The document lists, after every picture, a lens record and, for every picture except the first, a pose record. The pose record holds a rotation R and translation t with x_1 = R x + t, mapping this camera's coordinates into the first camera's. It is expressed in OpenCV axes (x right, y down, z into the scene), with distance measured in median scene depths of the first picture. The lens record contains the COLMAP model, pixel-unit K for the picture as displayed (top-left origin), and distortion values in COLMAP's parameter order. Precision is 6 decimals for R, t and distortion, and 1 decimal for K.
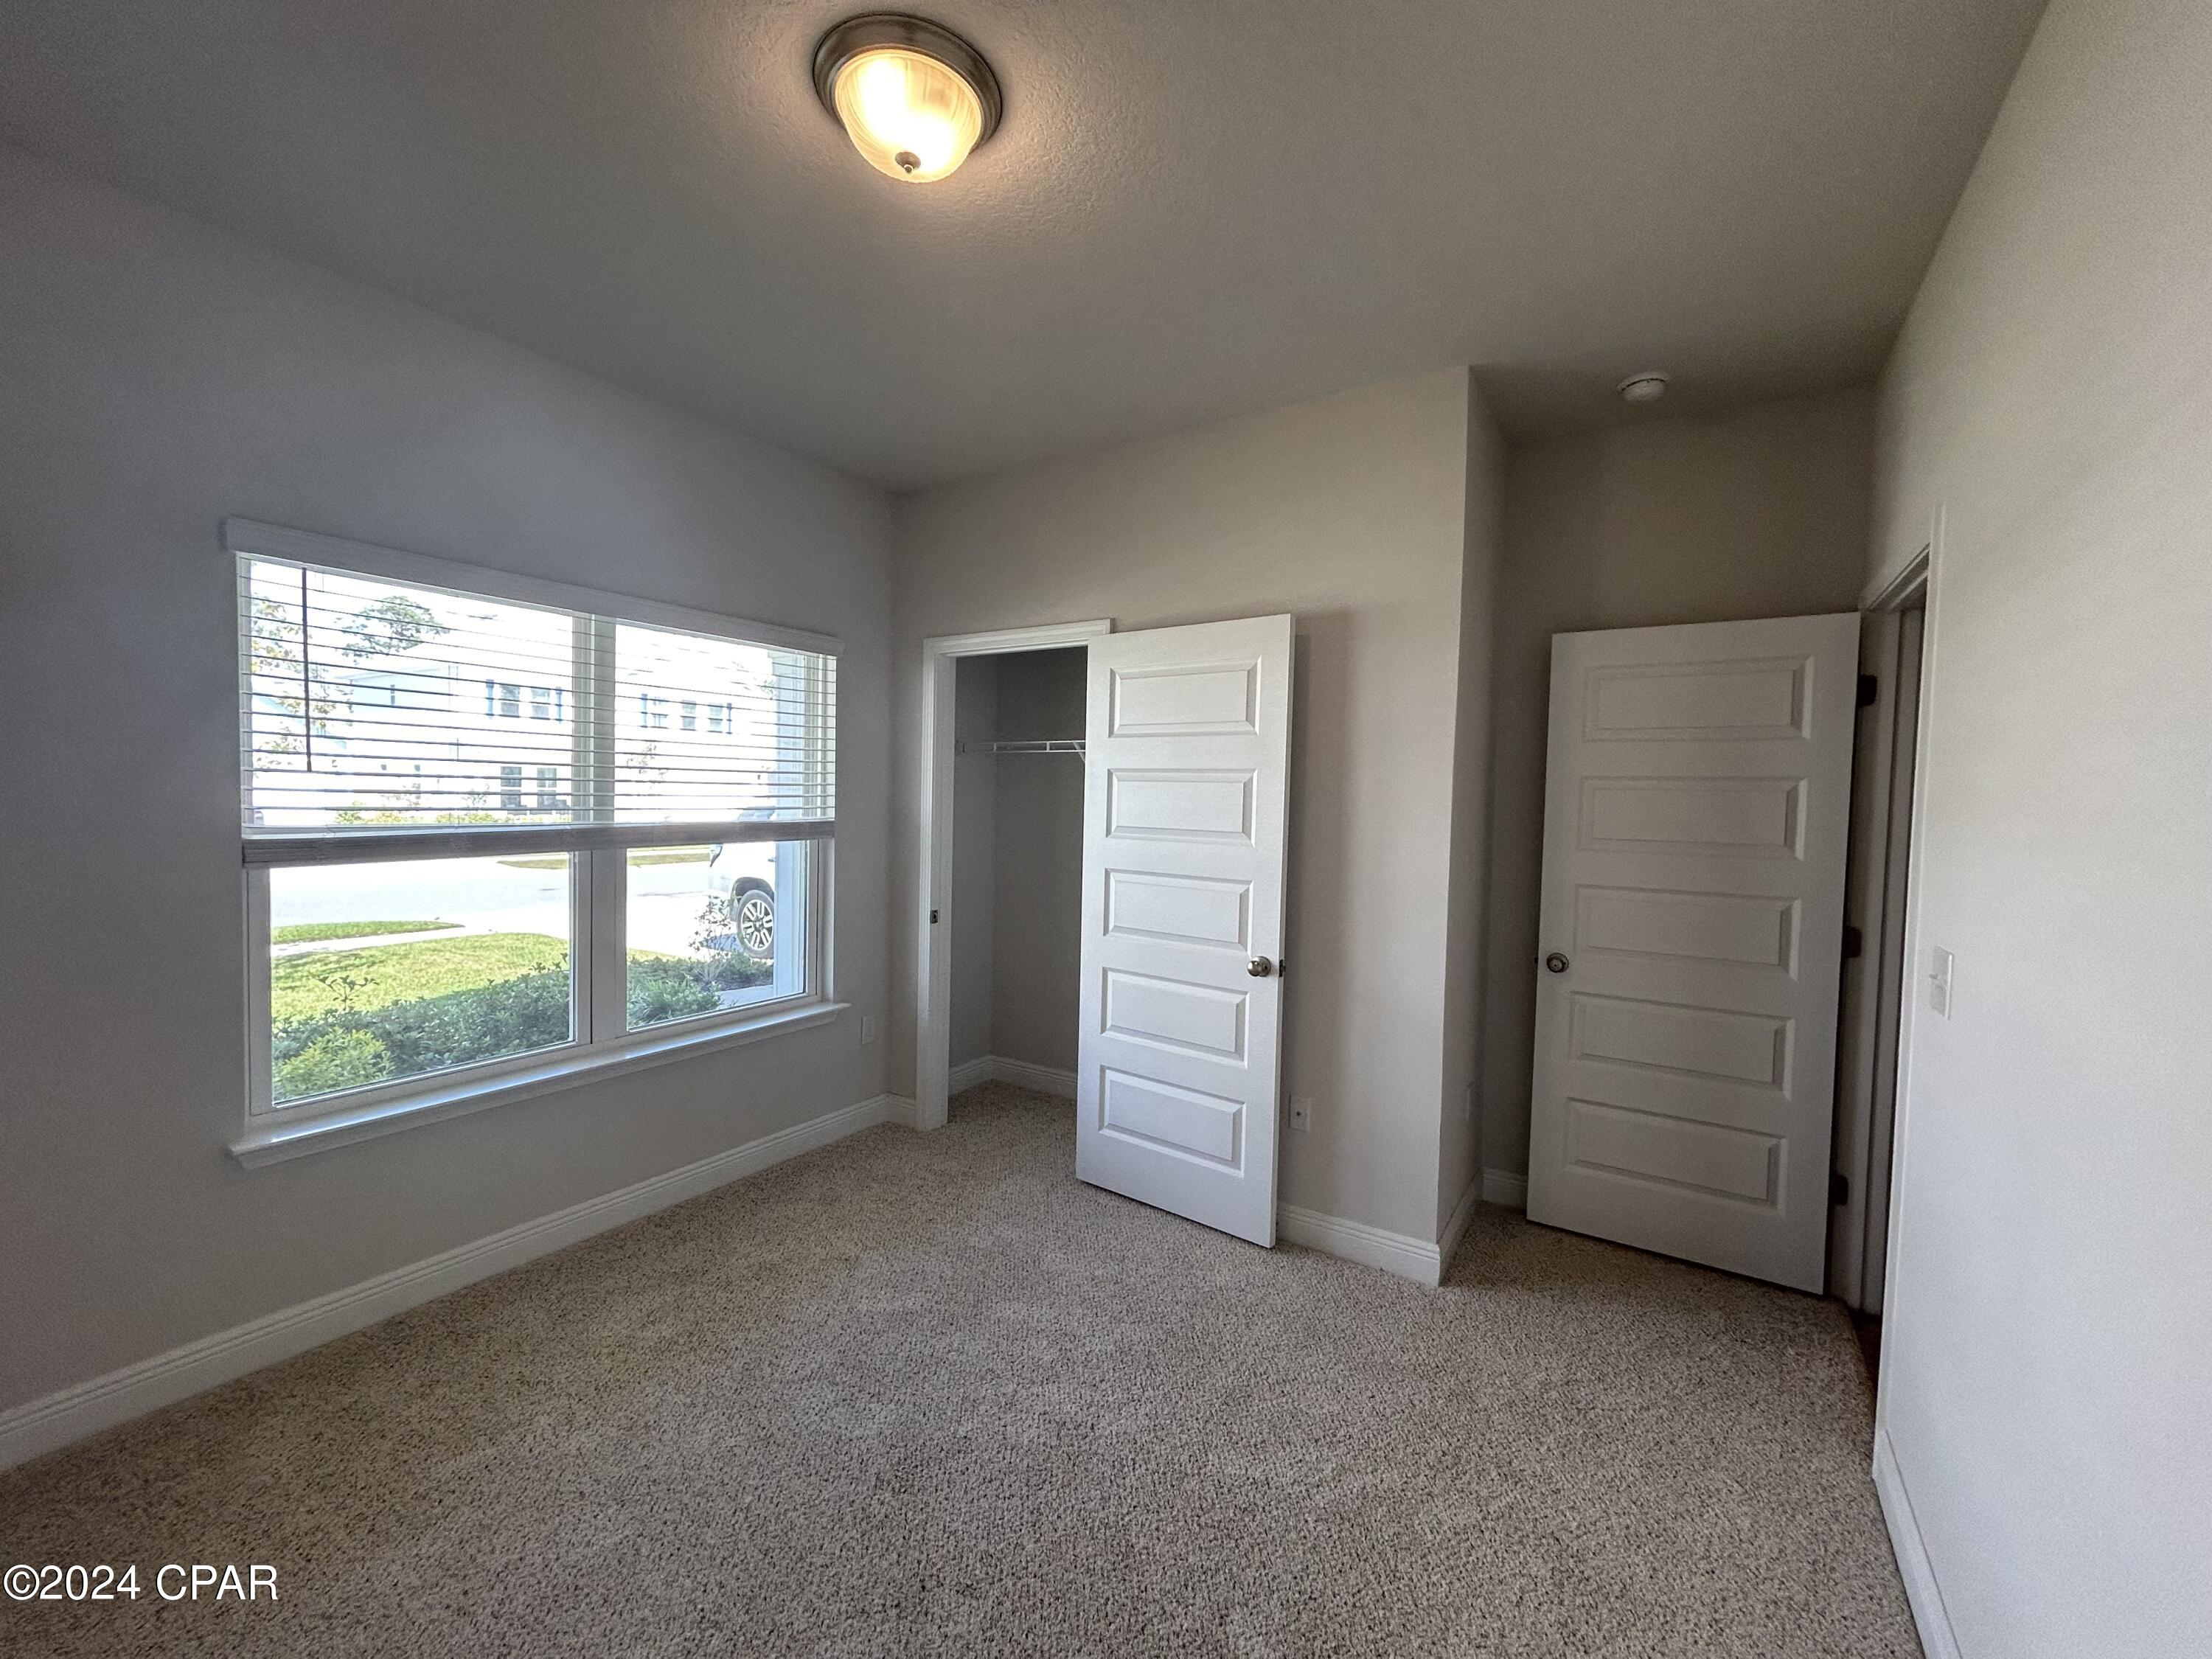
lens RADIAL K [[889.8, 0, 1101.7], [0, 889.8, 831.0], [0, 0, 1]] dist [0.000002, -0.000078]
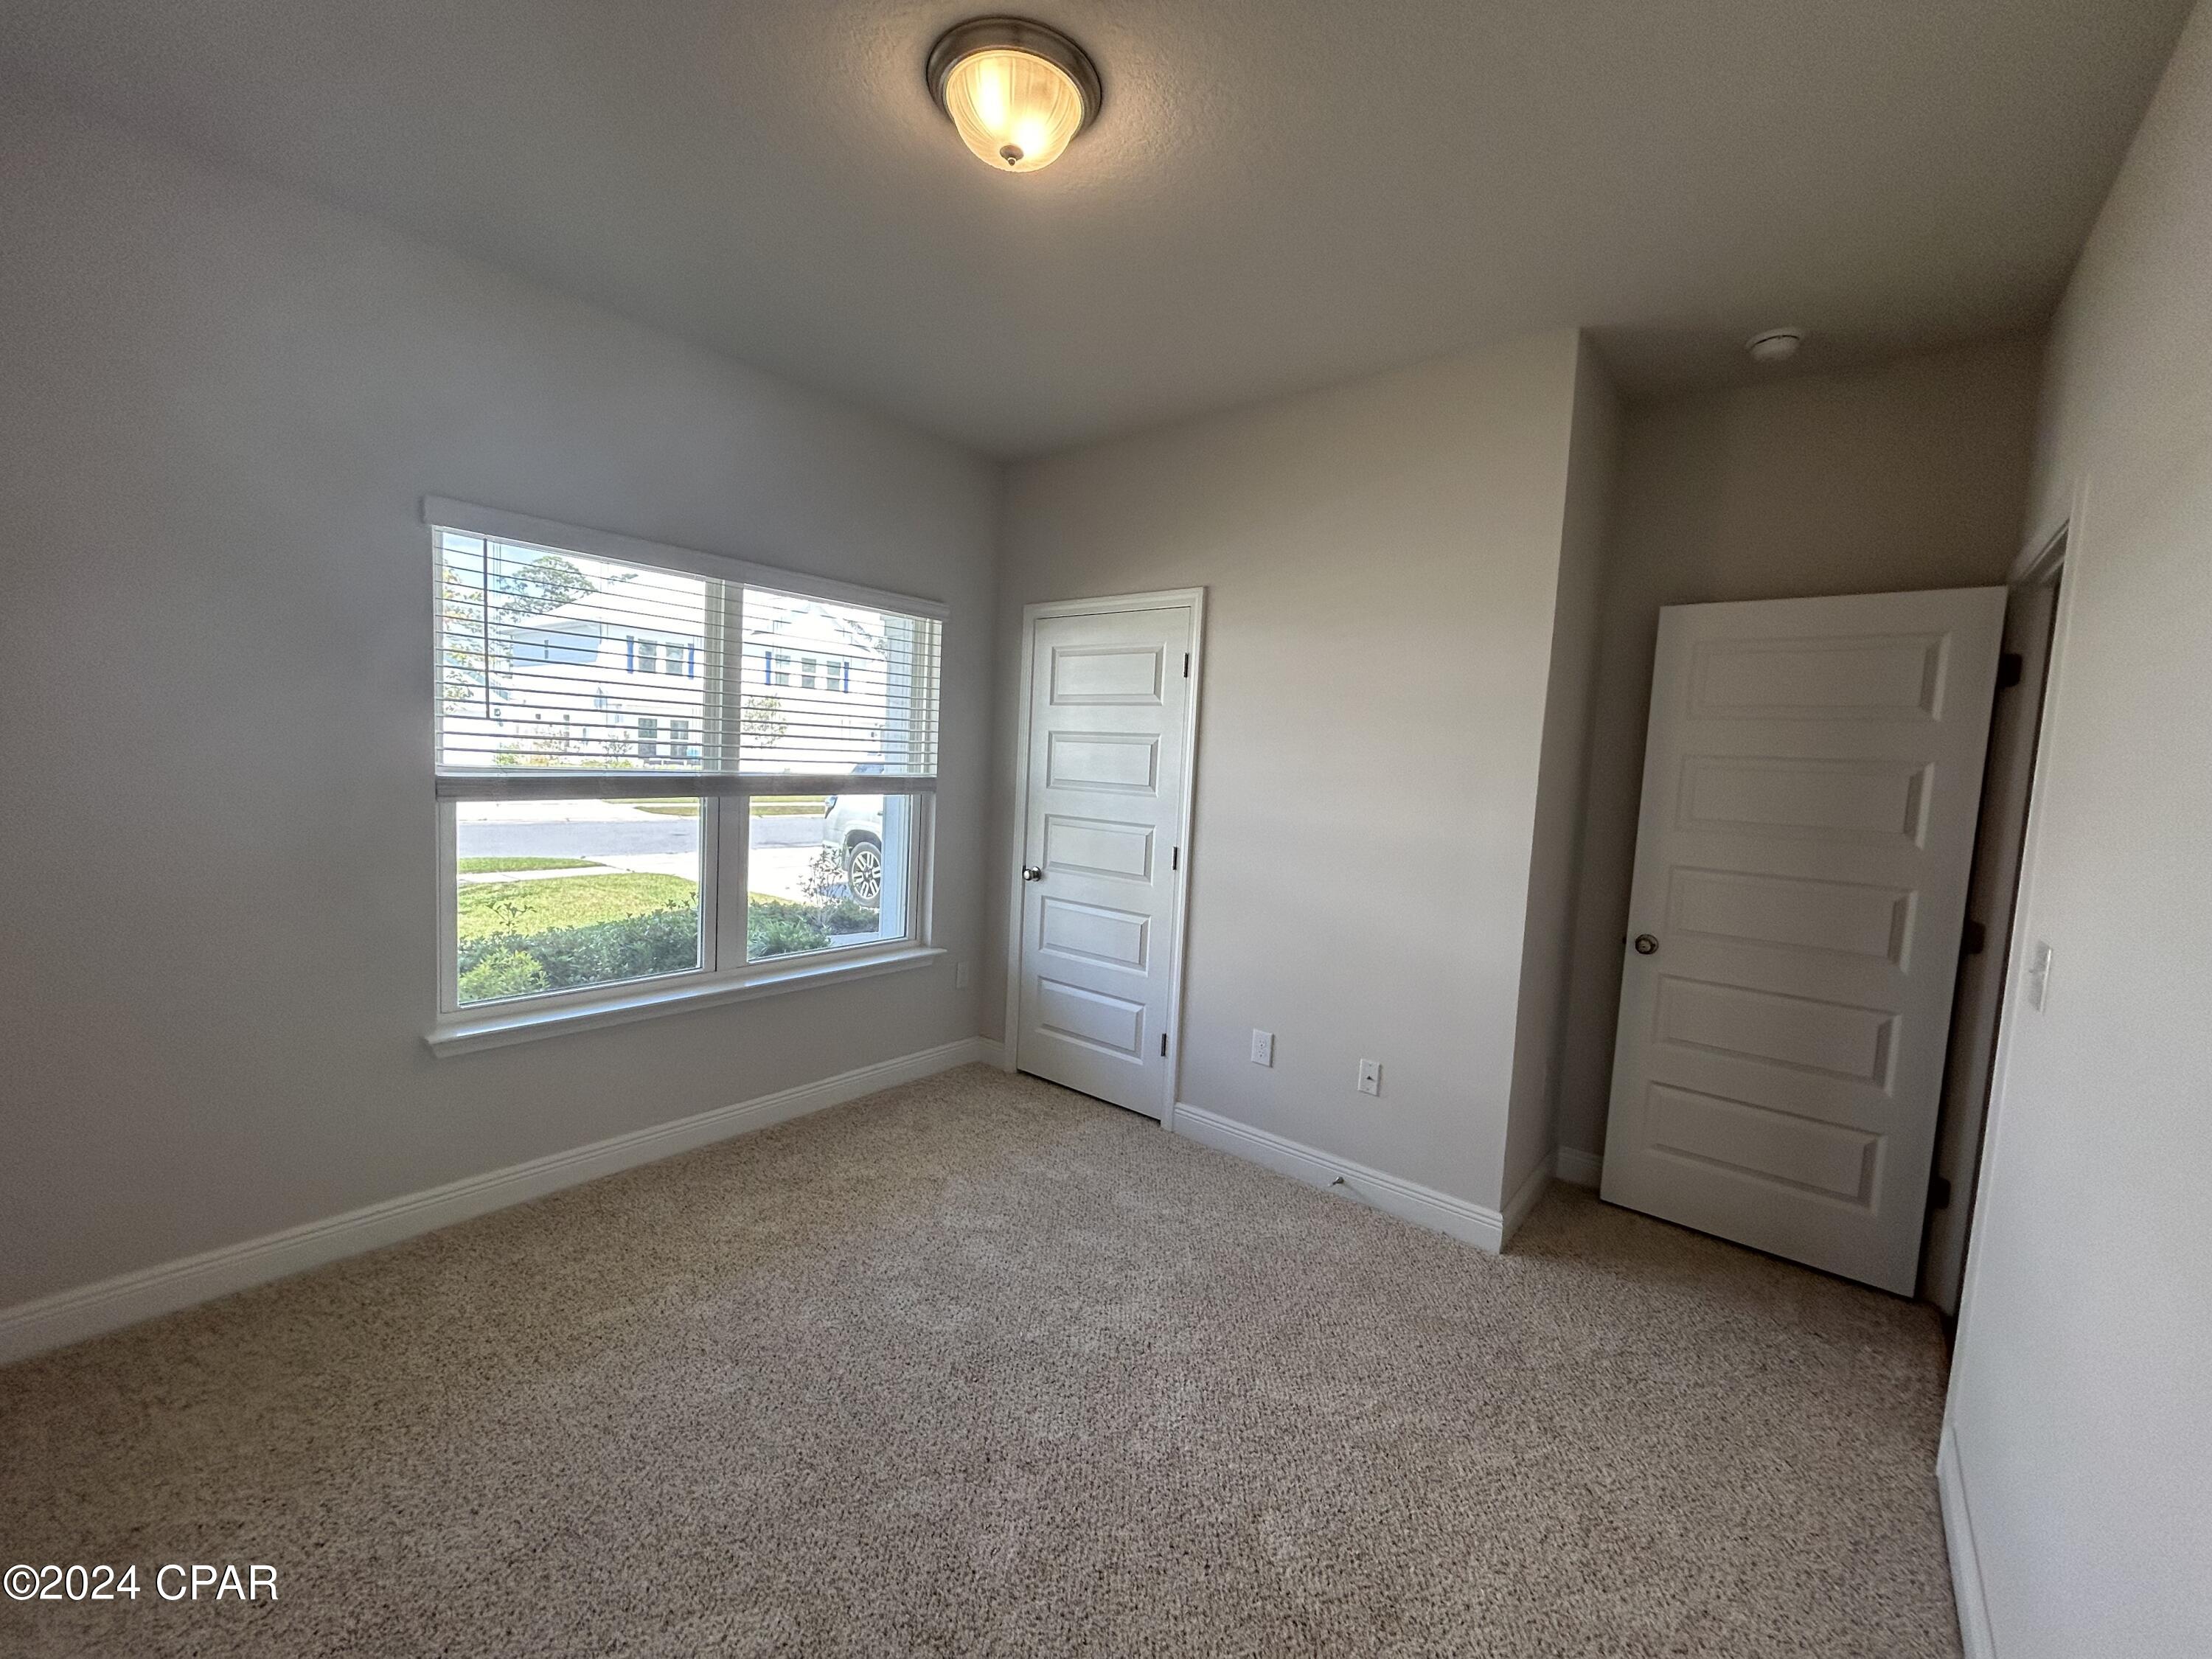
lens RADIAL K [[889.8, 0, 1101.7], [0, 889.8, 831.0], [0, 0, 1]] dist [0.000002, -0.000078]
pose [[0.992929, 0.037857, -0.112508, 0.026493], [-0.033368, 0.998580, 0.041521, 0.003354], [0.113920, -0.037473, 0.992783, -0.048993]]
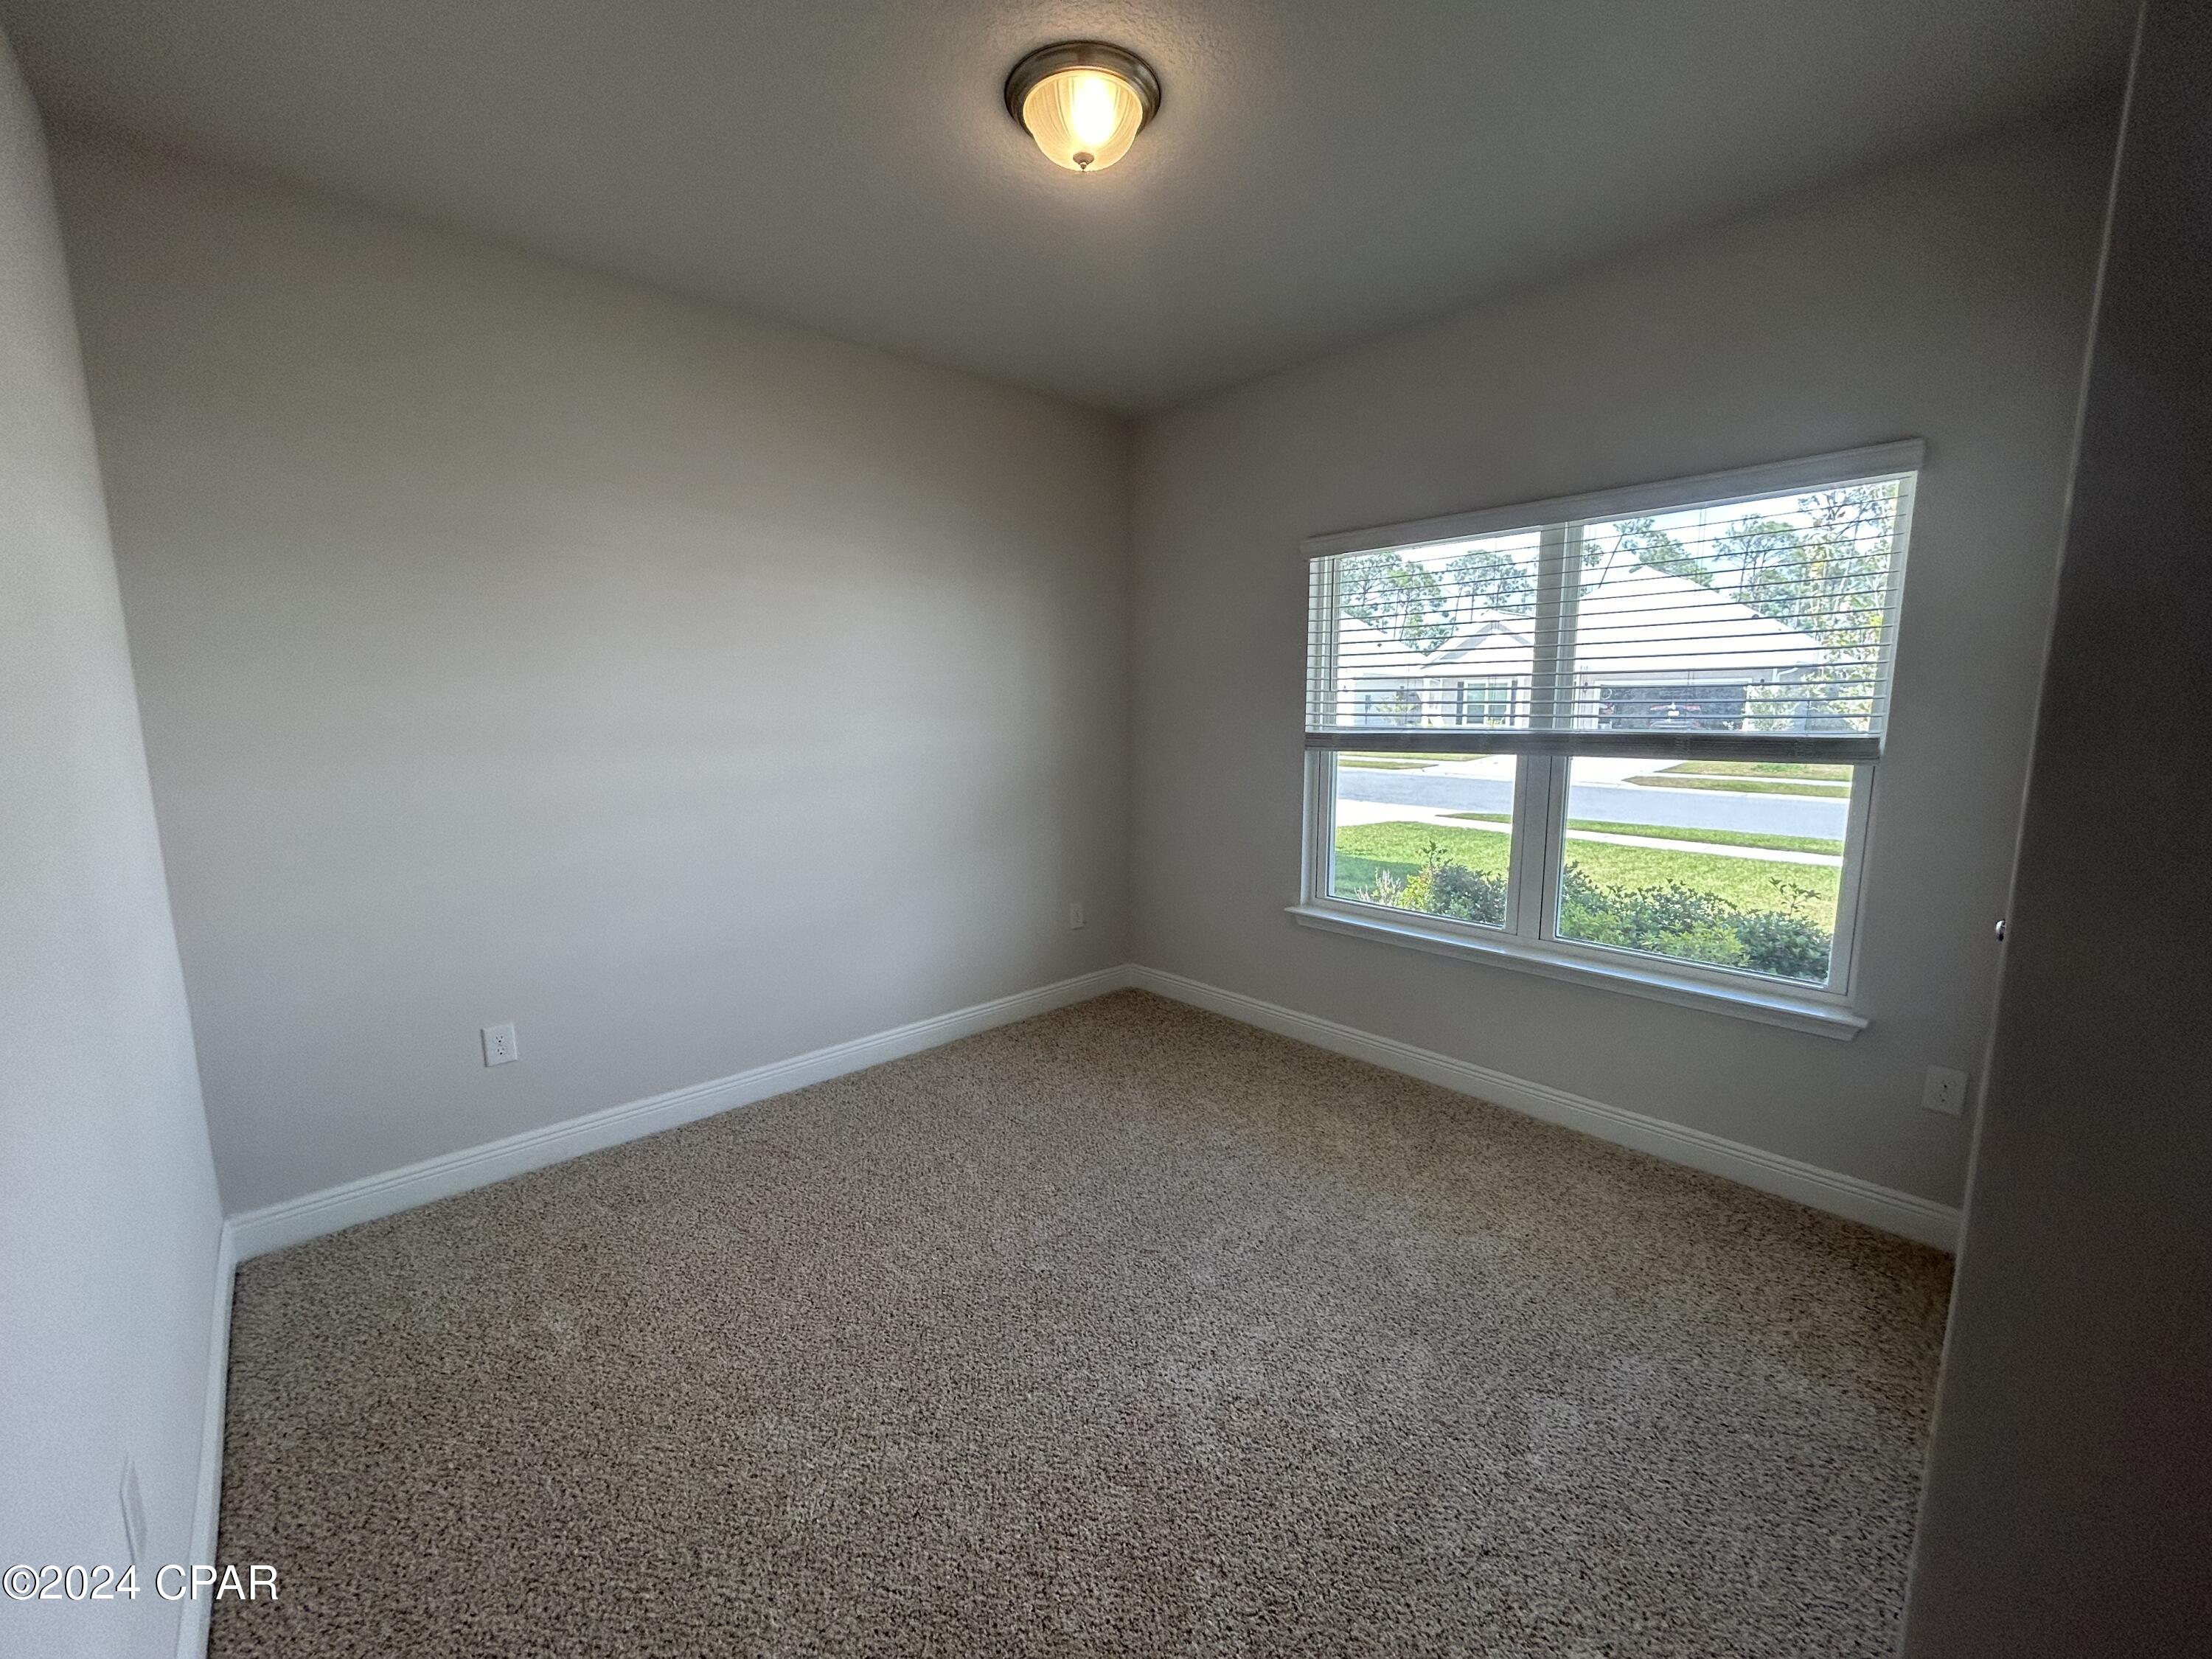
lens RADIAL K [[889.8, 0, 1101.7], [0, 889.8, 831.0], [0, 0, 1]] dist [0.000002, -0.000078]
pose [[-0.246040, 0.124682, -0.961207, 0.795392], [-0.031789, 0.990120, 0.136569, -0.025116], [0.968738, 0.064157, -0.239645, 1.061513]]
